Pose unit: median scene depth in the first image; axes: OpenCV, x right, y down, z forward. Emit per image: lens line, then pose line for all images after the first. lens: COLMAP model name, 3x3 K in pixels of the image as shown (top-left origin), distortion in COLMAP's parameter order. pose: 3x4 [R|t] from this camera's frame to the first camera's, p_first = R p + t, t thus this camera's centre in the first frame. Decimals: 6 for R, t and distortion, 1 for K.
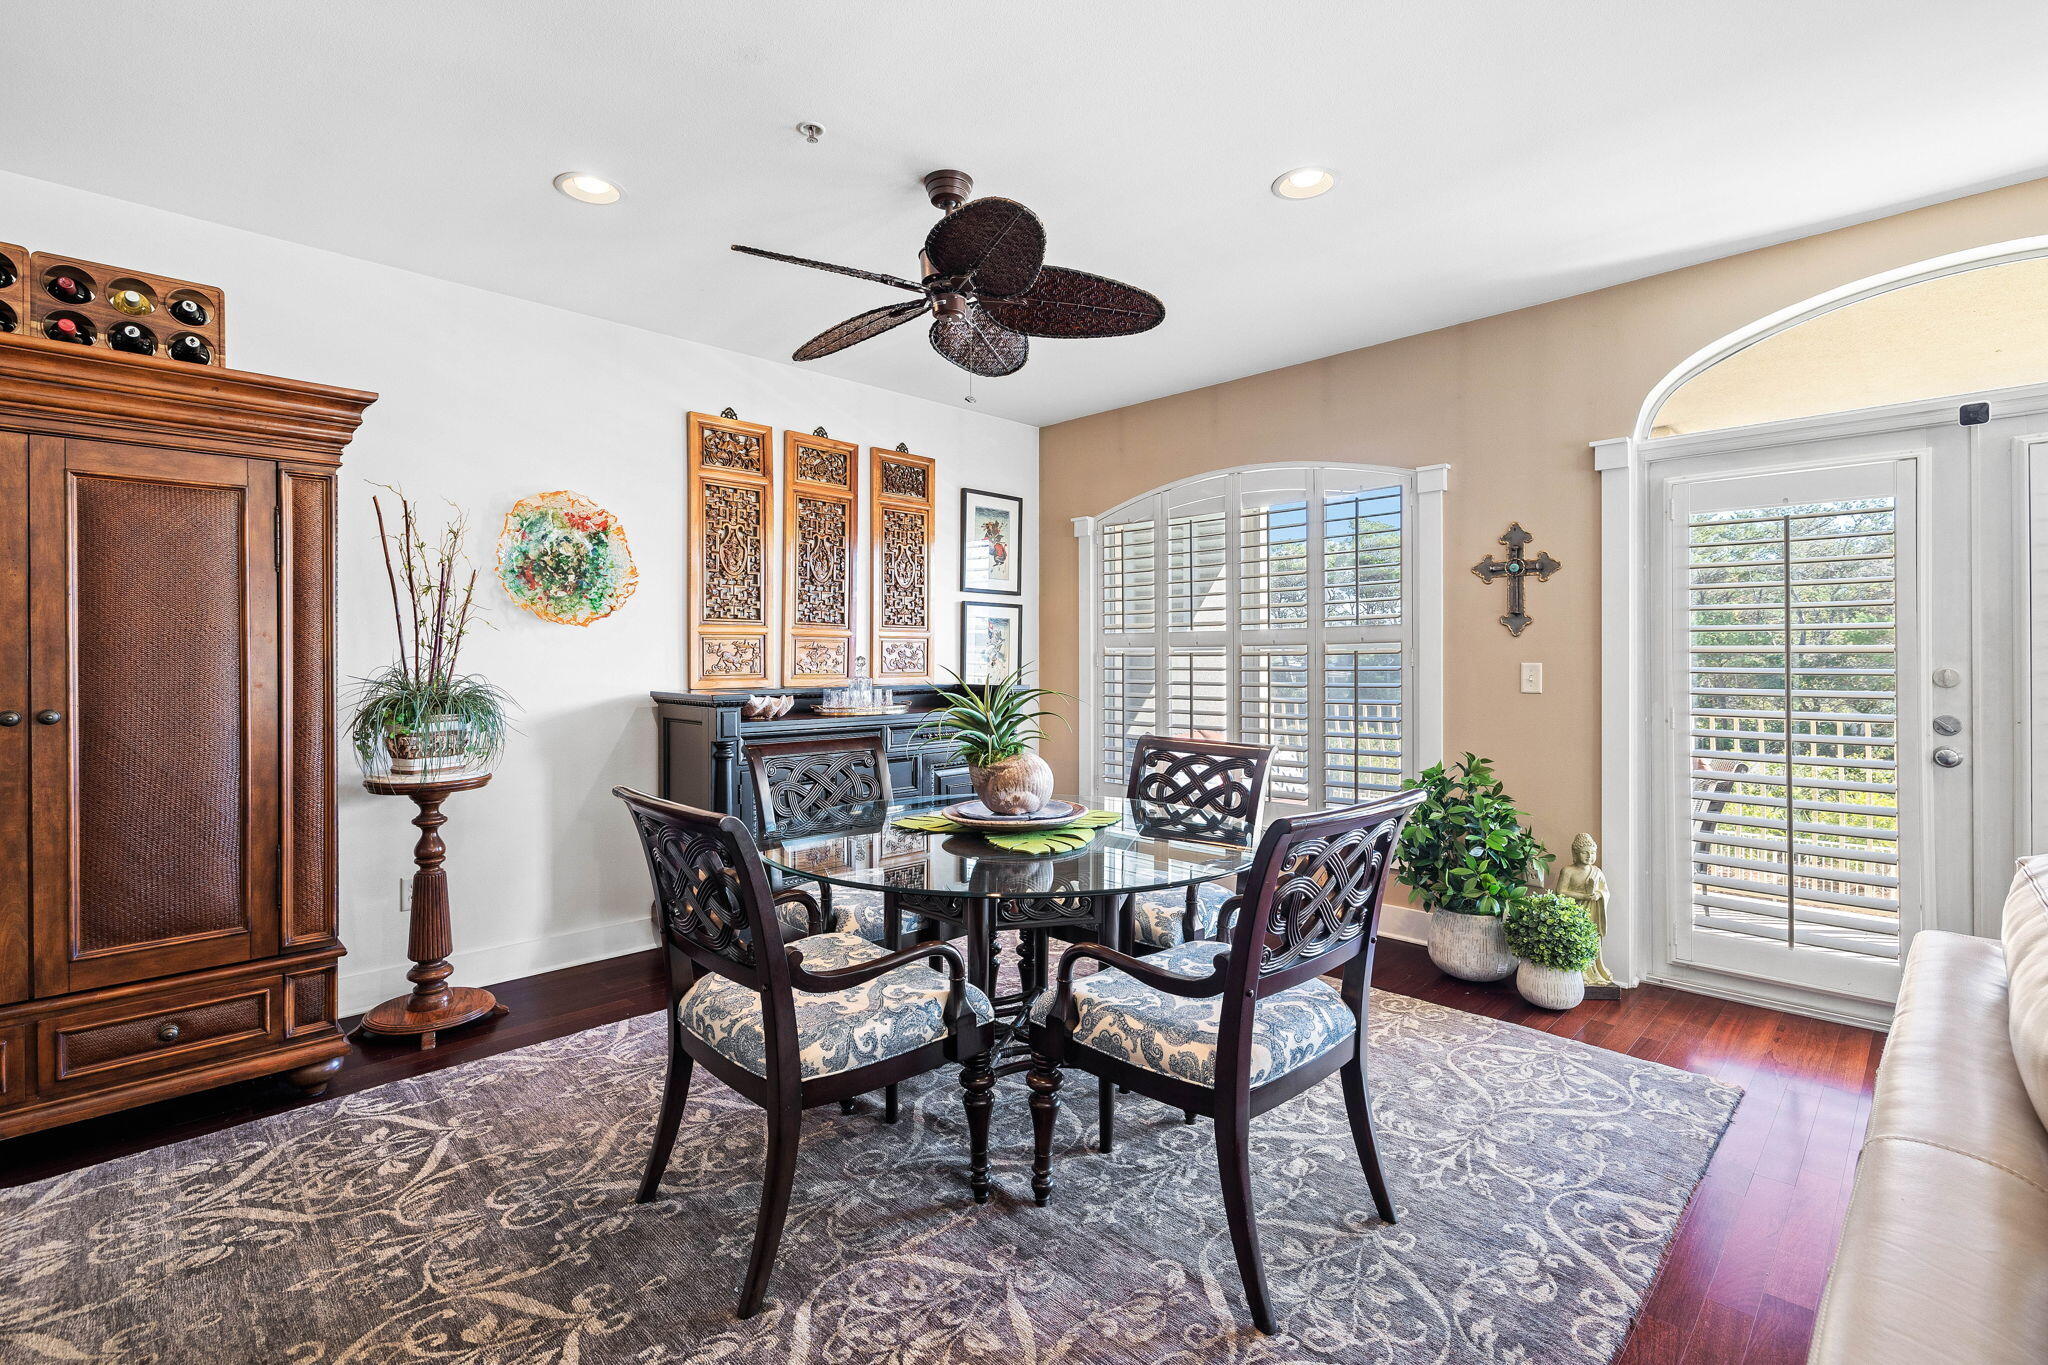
lens RADIAL K [[924.6, 0, 1014.2], [0, 924.6, 663.1], [0, 0, 1]] dist [-0.000067, 0.000257]
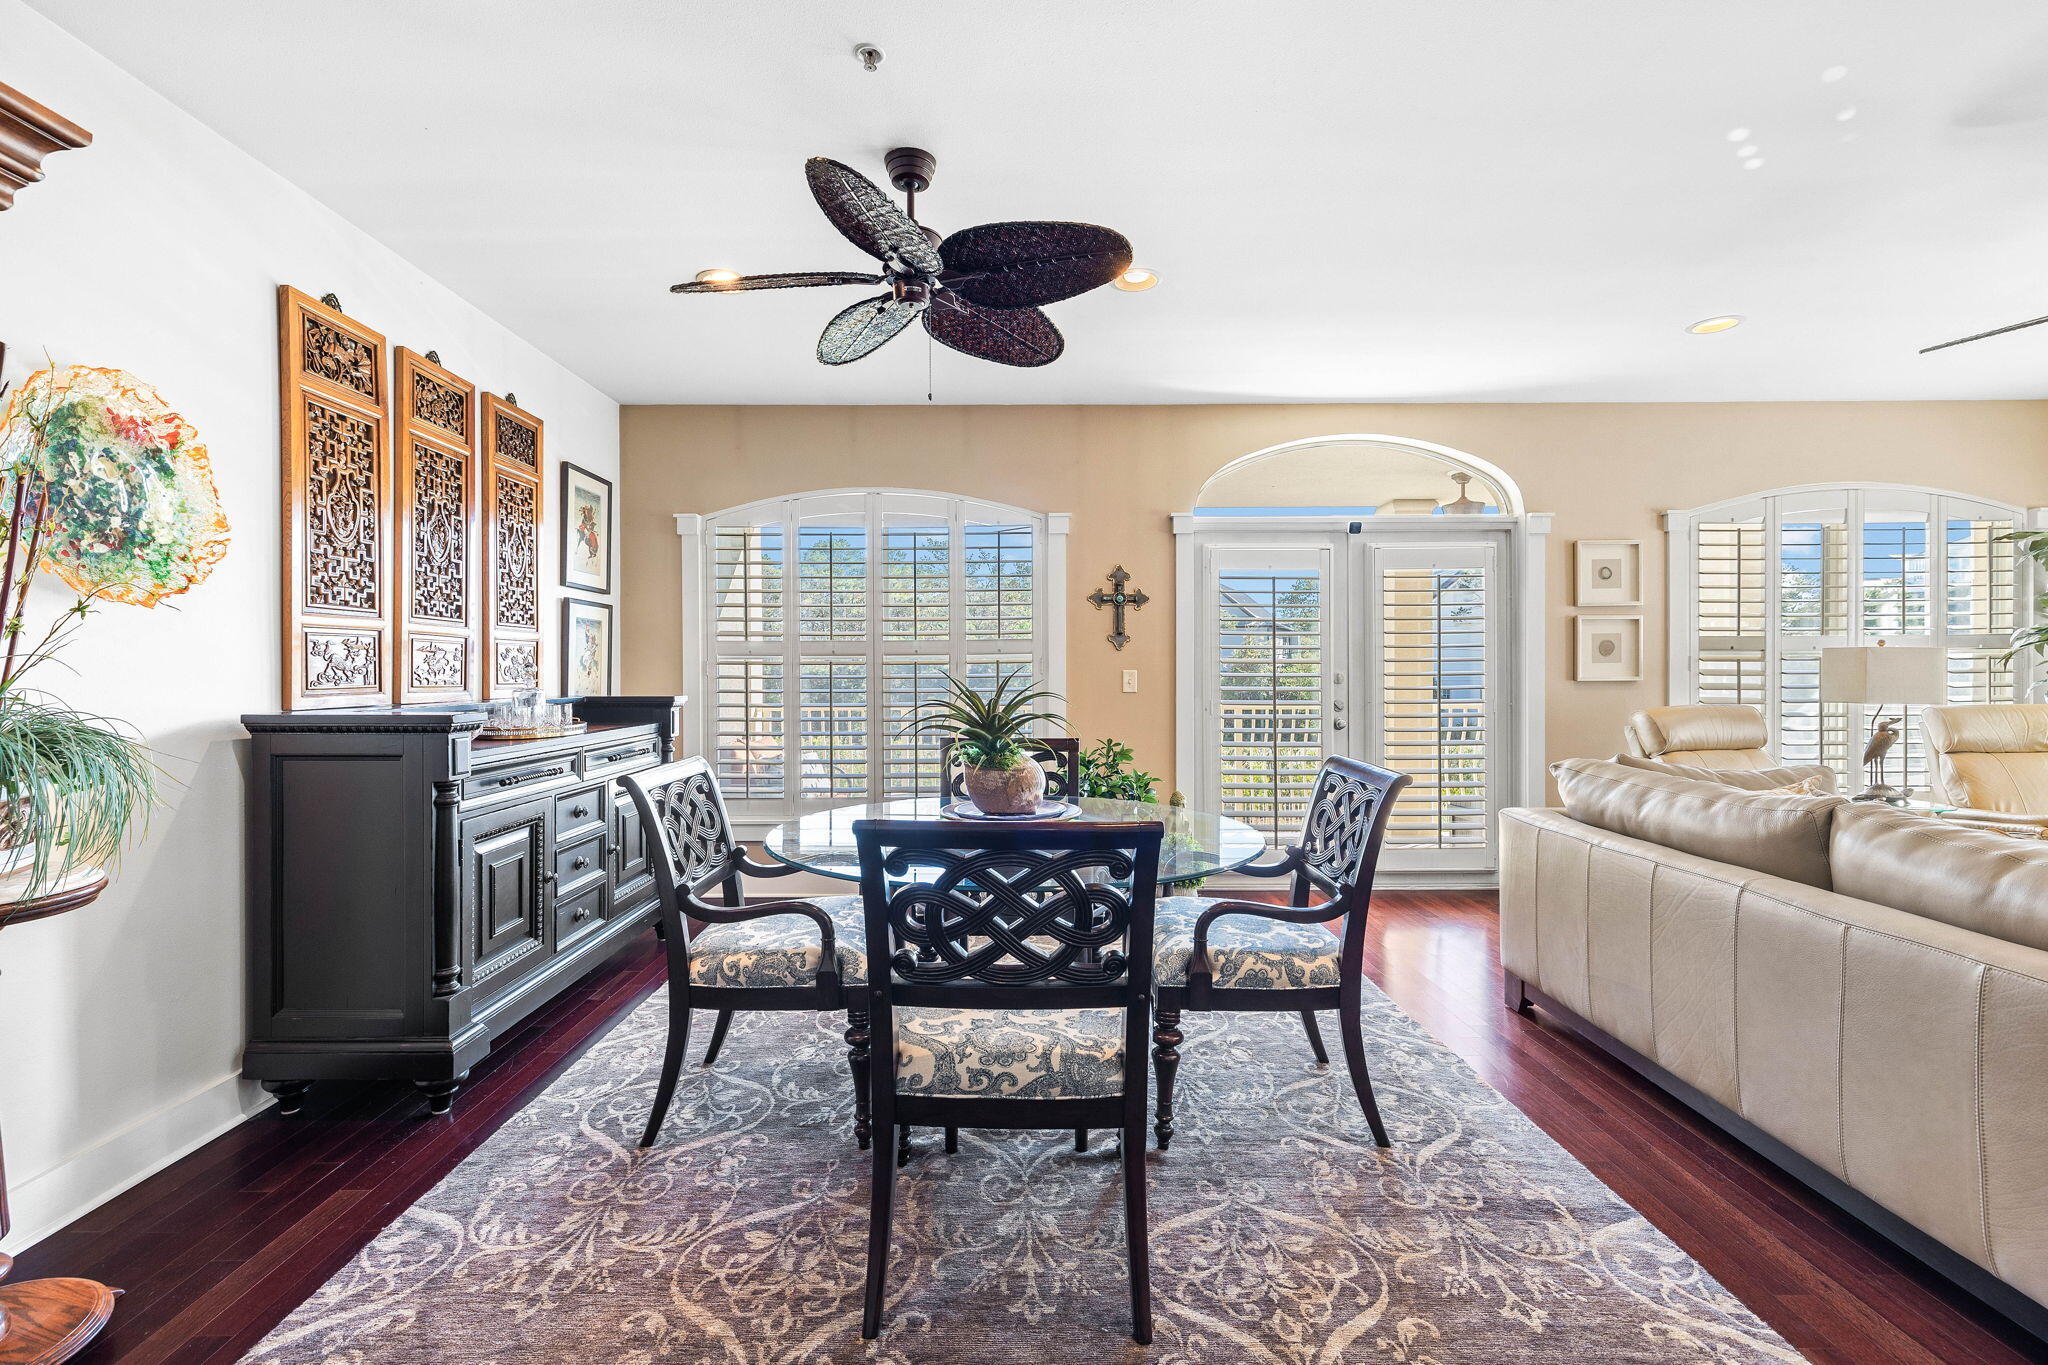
lens RADIAL K [[898.0, 0, 1015.6], [0, 898.0, 674.2], [0, 0, 1]] dist [0.004184, 0.000876]
pose [[0.699588, -0.002559, 0.714542, -0.505762], [0.004126, 0.999991, -0.000458, 0.005662], [-0.714535, 0.003269, 0.699592, 0.210445]]
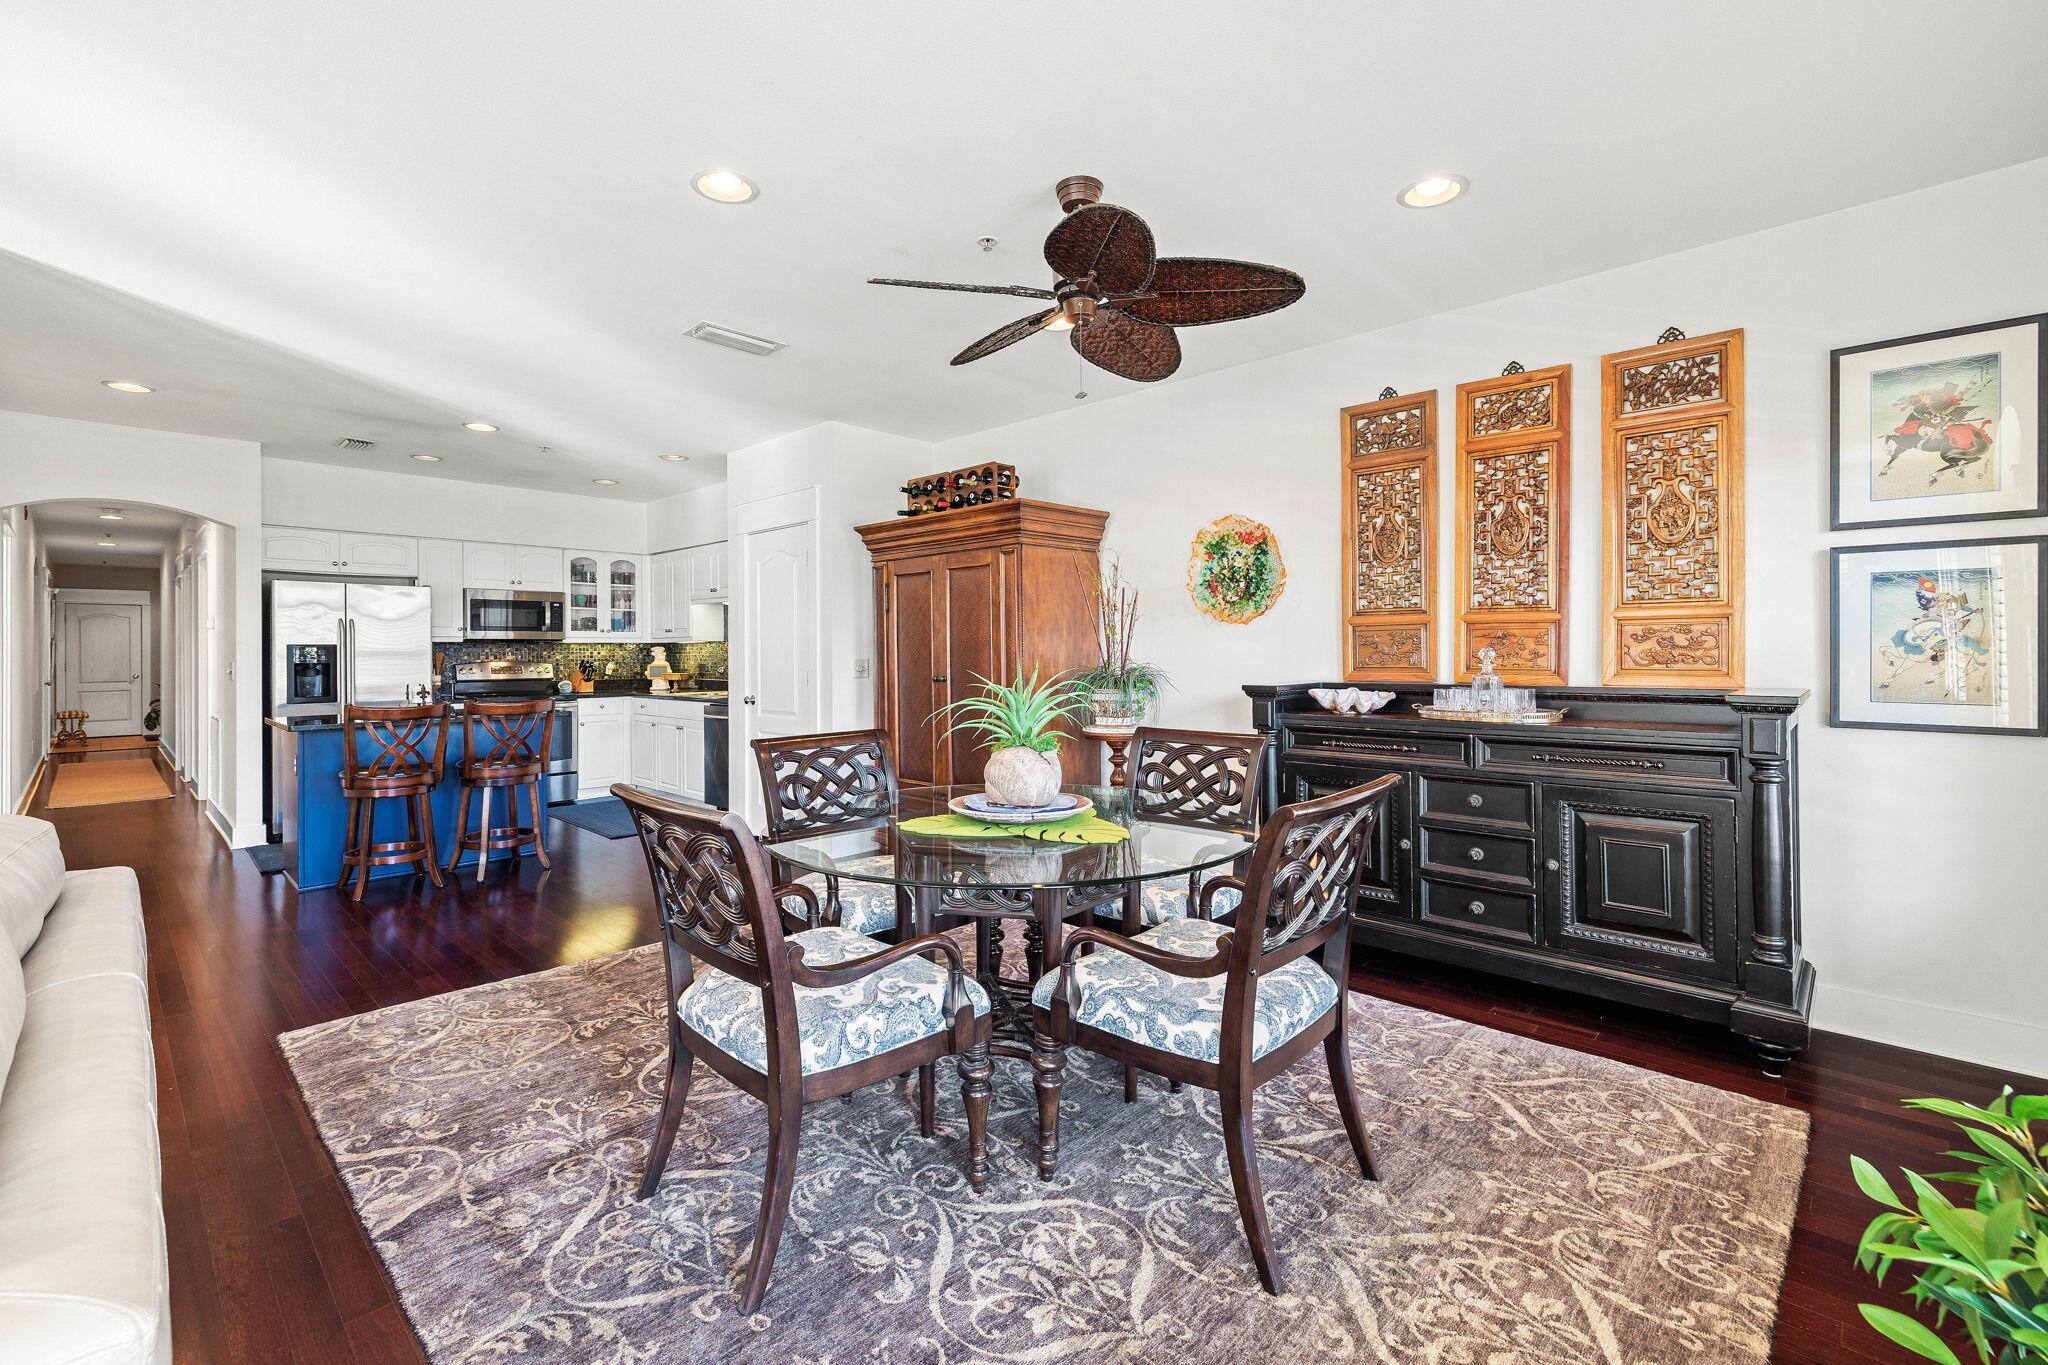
lens RADIAL K [[886.6, 0, 1013.0], [0, 886.6, 649.2], [0, 0, 1]] dist [0.008941, 0.000156]
pose [[0.027422, -0.000940, -0.999624, 0.700534], [0.001703, 0.999998, -0.000894, -0.007113], [0.999622, -0.001677, 0.027424, 0.689656]]
